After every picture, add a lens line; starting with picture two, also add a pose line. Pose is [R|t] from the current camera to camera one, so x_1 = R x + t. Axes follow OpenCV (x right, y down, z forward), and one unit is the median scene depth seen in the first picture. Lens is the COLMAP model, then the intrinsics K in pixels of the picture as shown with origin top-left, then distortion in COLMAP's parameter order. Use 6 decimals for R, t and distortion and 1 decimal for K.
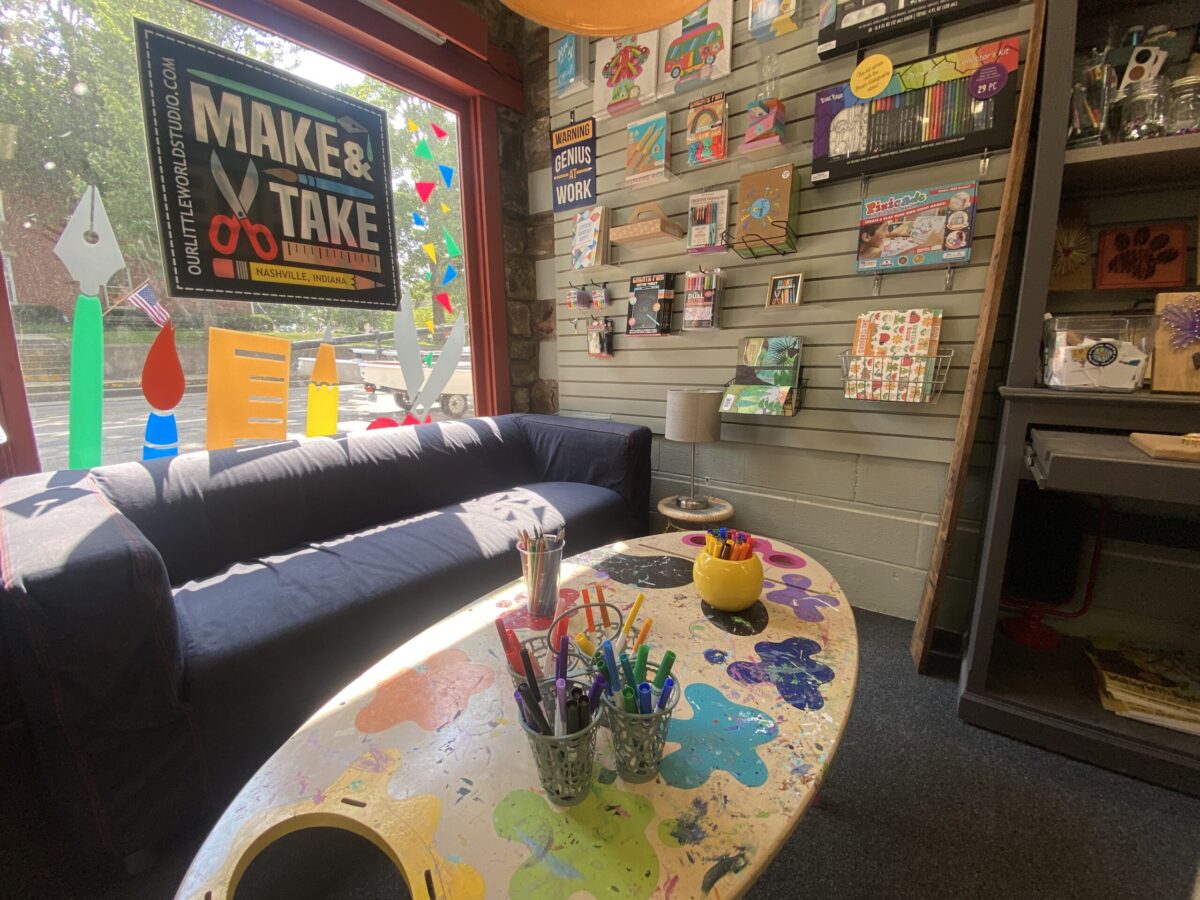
lens RADIAL K [[500.0, 0, 601.3], [0, 500.0, 457.4], [0, 0, 1]] dist [-0.000924, -0.009012]
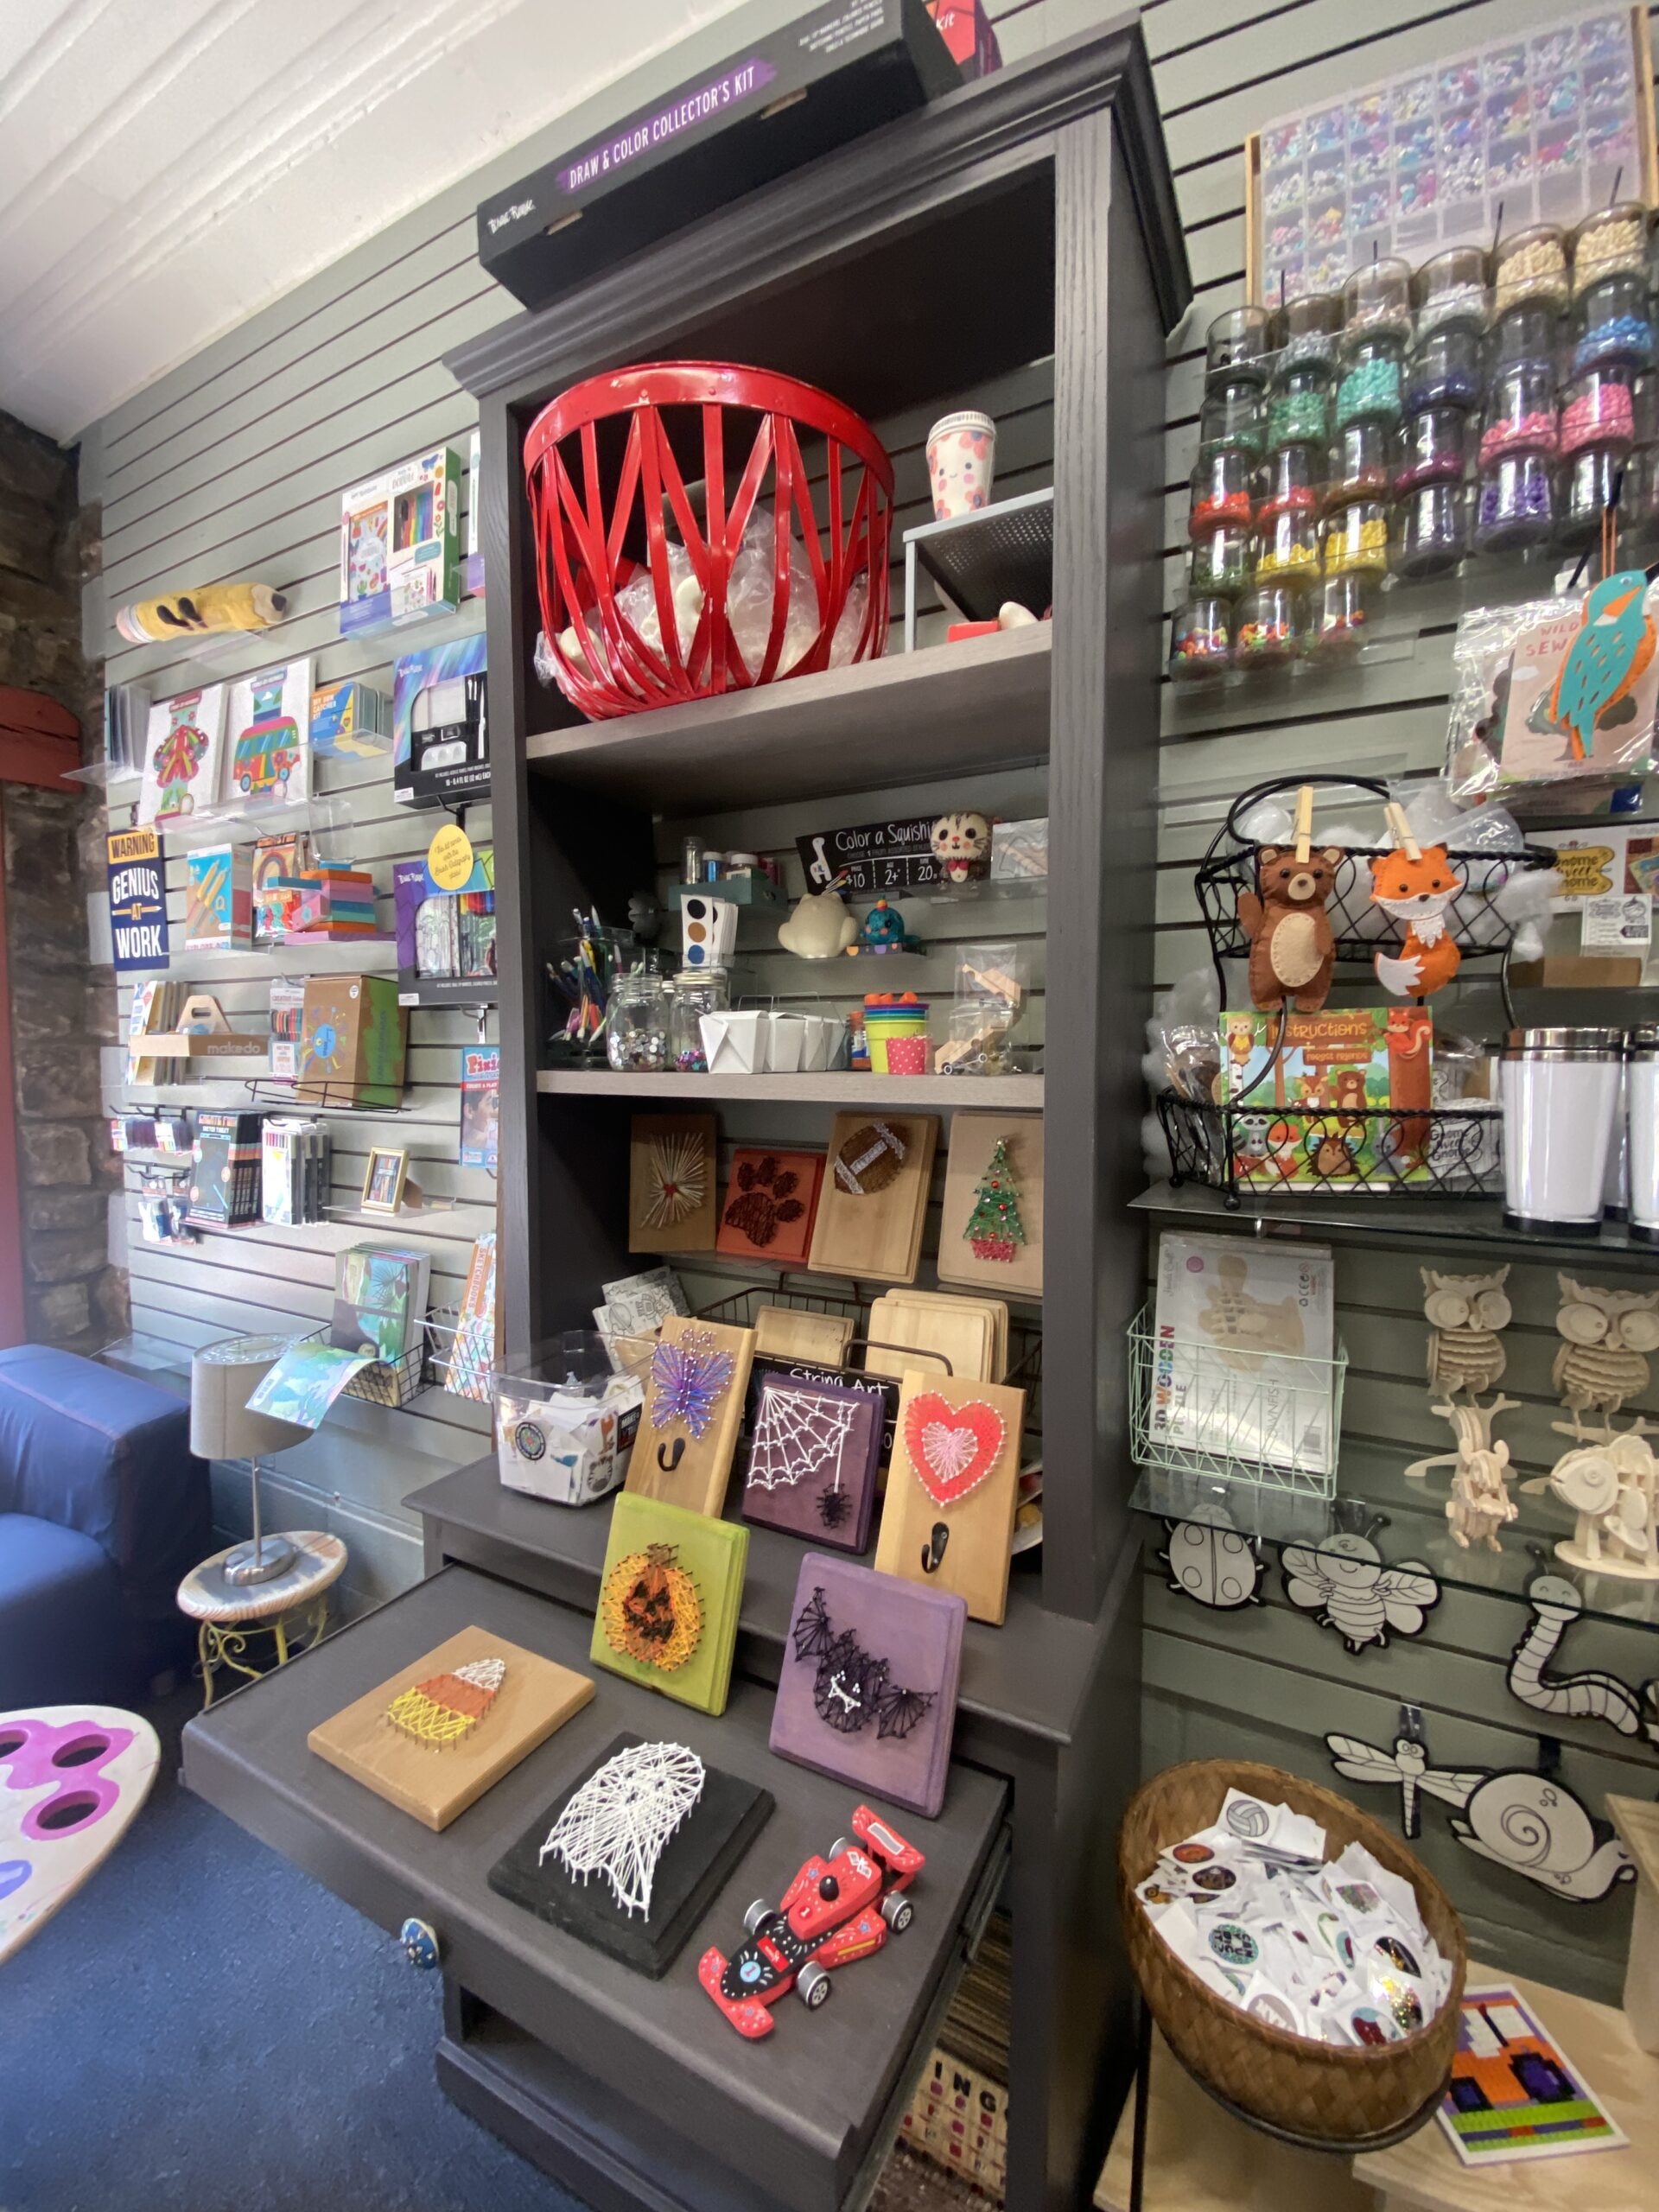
lens RADIAL K [[921.7, 0, 825.7], [0, 921.7, 1117.4], [0, 0, 1]] dist [-0.000924, -0.009012]
pose [[0.986970, 0.007133, 0.160746, 0.615569], [0.015808, 0.989885, -0.140986, -0.222428], [-0.160126, 0.141690, 0.976874, -0.082549]]
